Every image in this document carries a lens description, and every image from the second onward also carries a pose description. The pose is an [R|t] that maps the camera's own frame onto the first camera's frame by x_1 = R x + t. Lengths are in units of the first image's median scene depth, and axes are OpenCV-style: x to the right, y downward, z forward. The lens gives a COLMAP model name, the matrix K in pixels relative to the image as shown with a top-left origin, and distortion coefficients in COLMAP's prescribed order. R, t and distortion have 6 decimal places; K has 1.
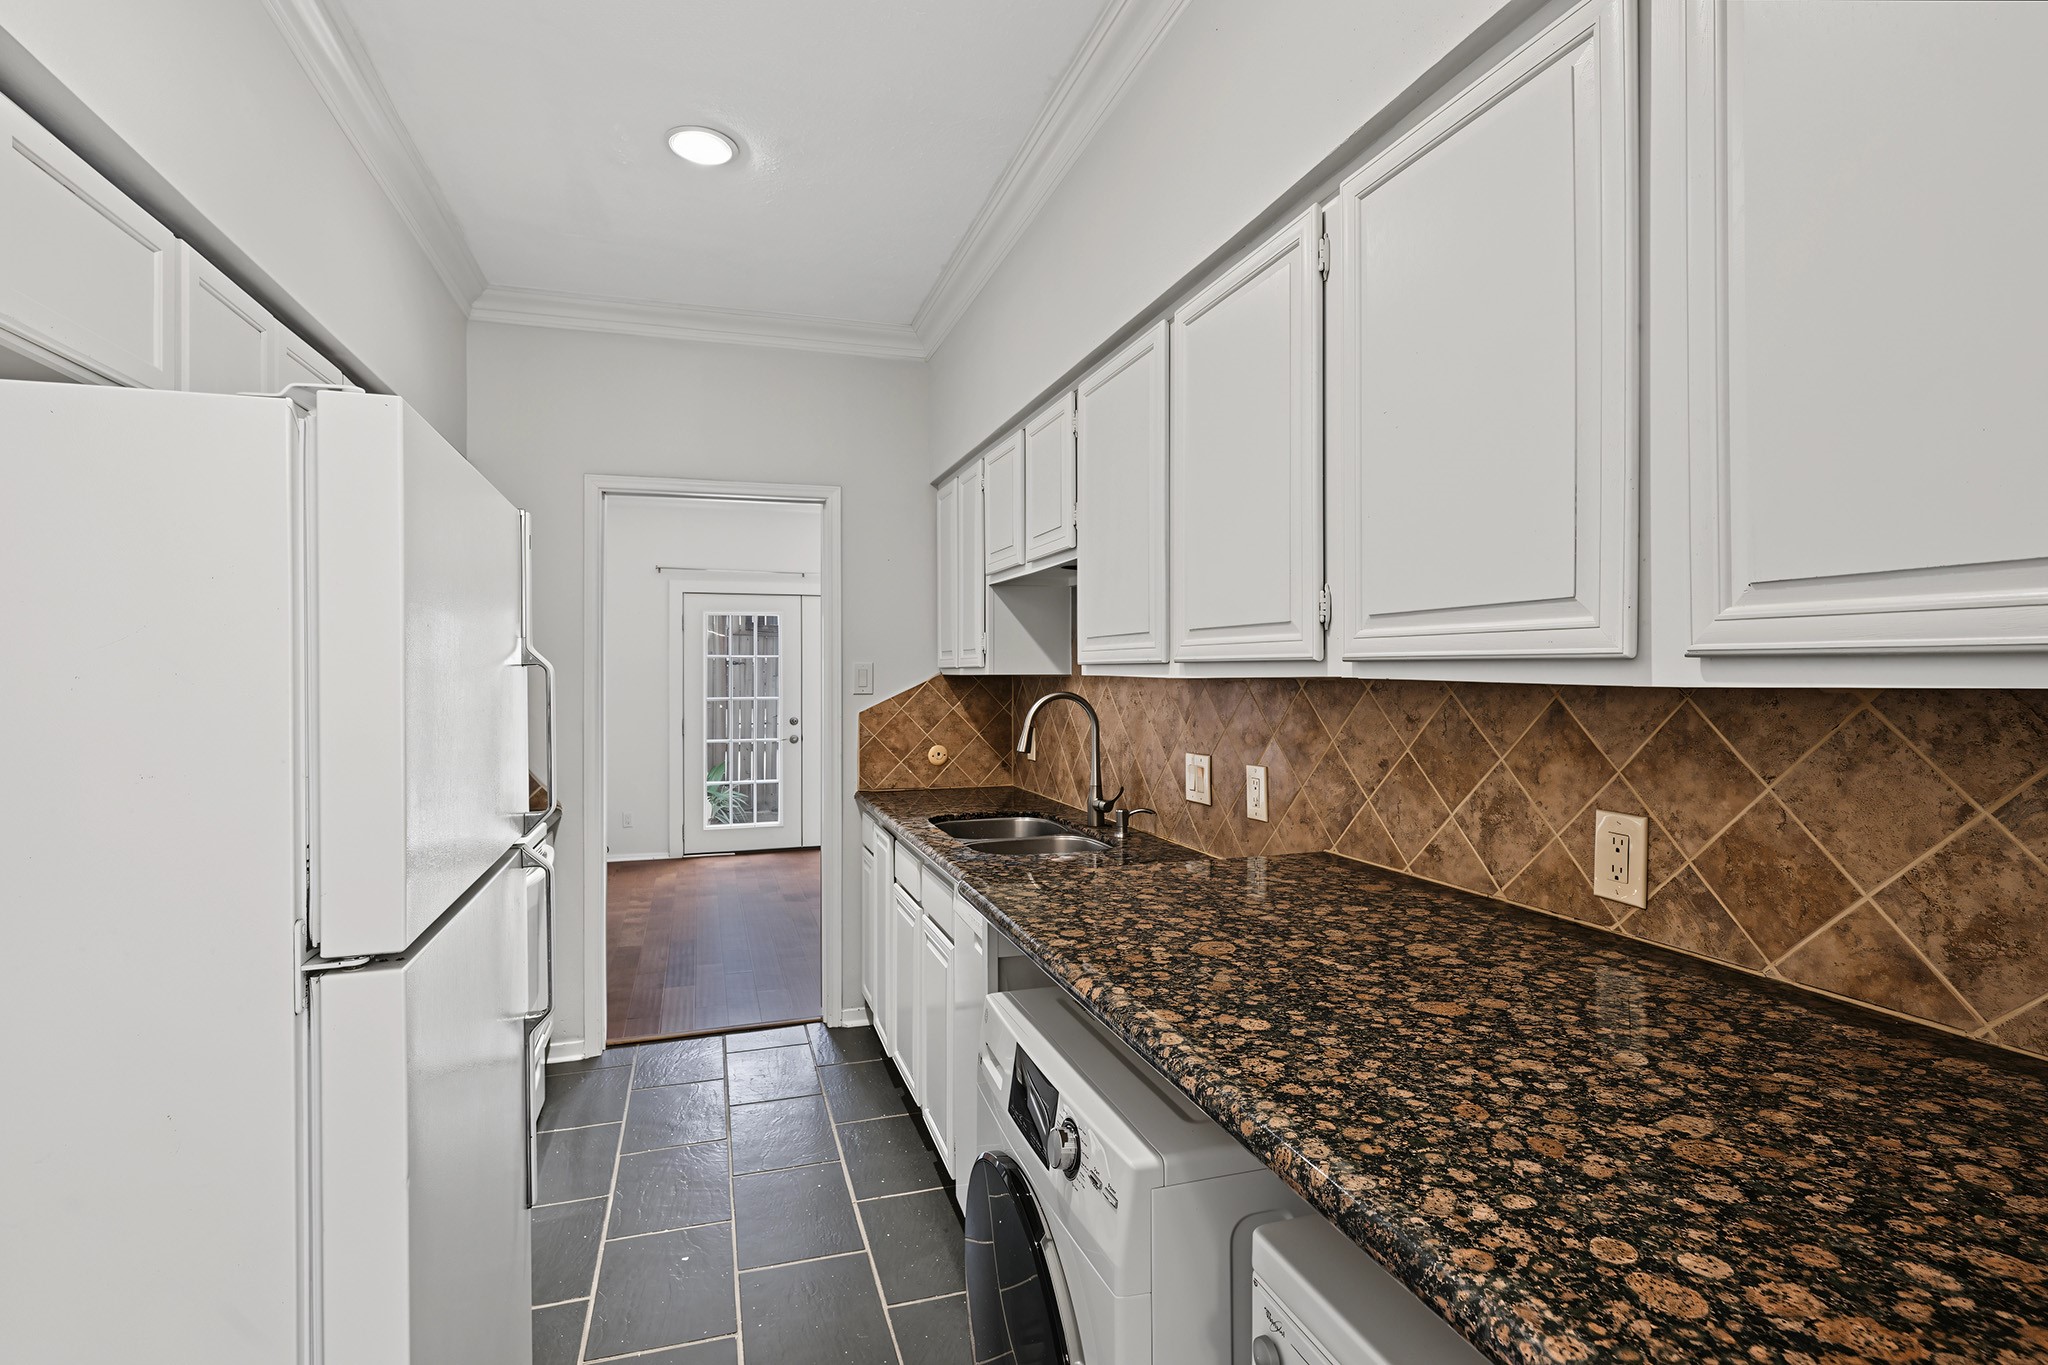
lens RADIAL K [[969.8, 0, 1018.5], [0, 969.8, 672.5], [0, 0, 1]] dist [-0.000436, -0.000904]
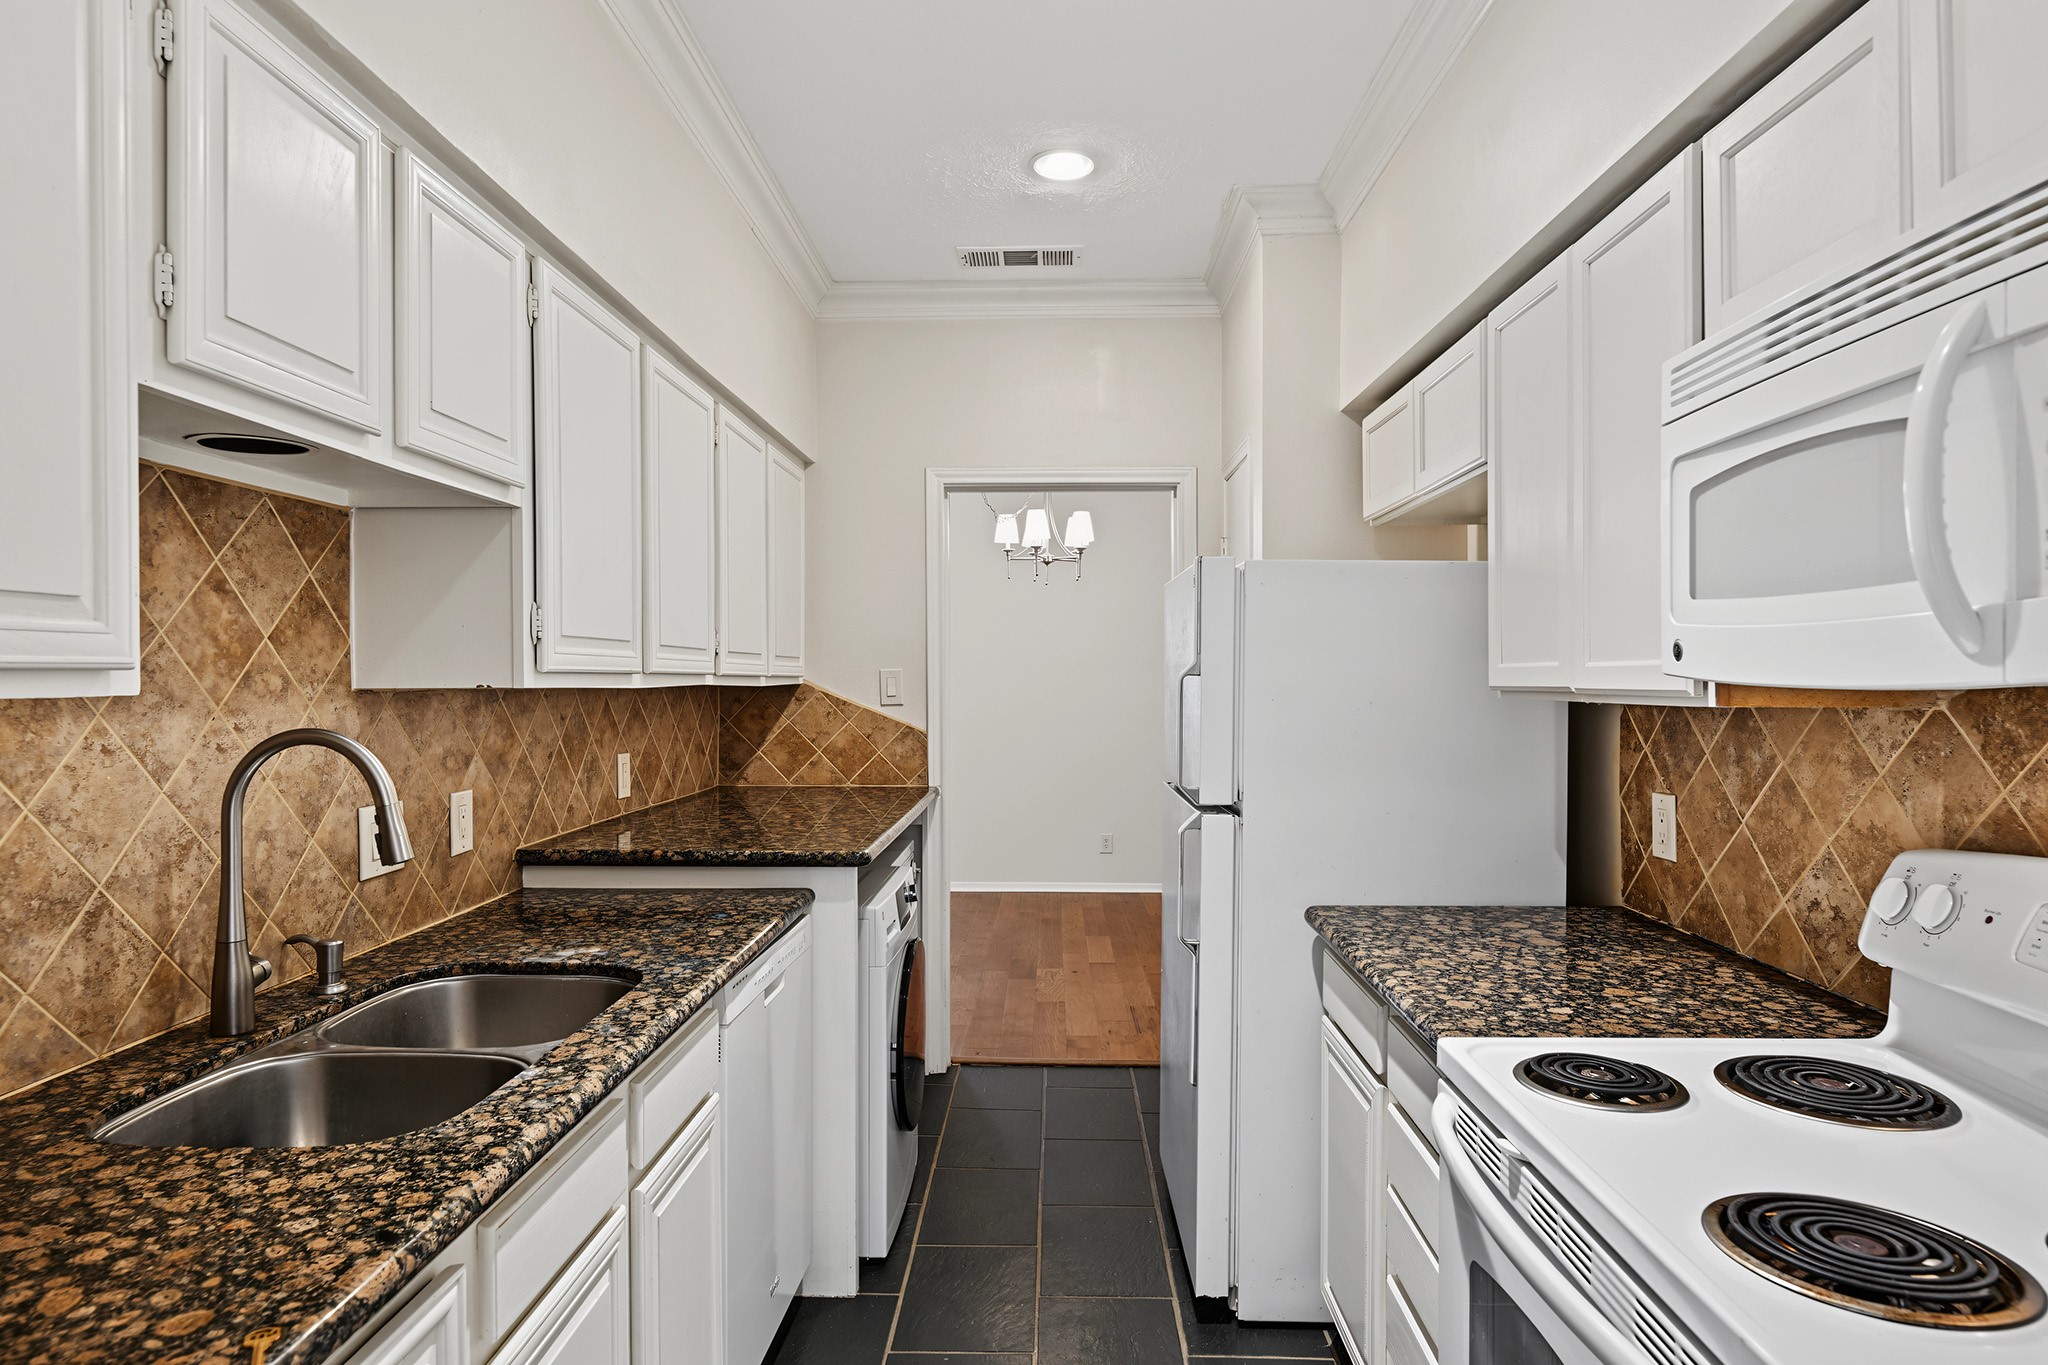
lens RADIAL K [[1211.3, 0, 1024.0], [0, 1211.3, 682.5], [0, 0, 1]] dist [-0.000106, -0.000061]
pose [[-0.941145, 0.003501, 0.337985, -0.628532], [0.005081, 0.999980, 0.003792, -0.002628], [-0.337965, 0.005286, -0.941144, 1.952500]]
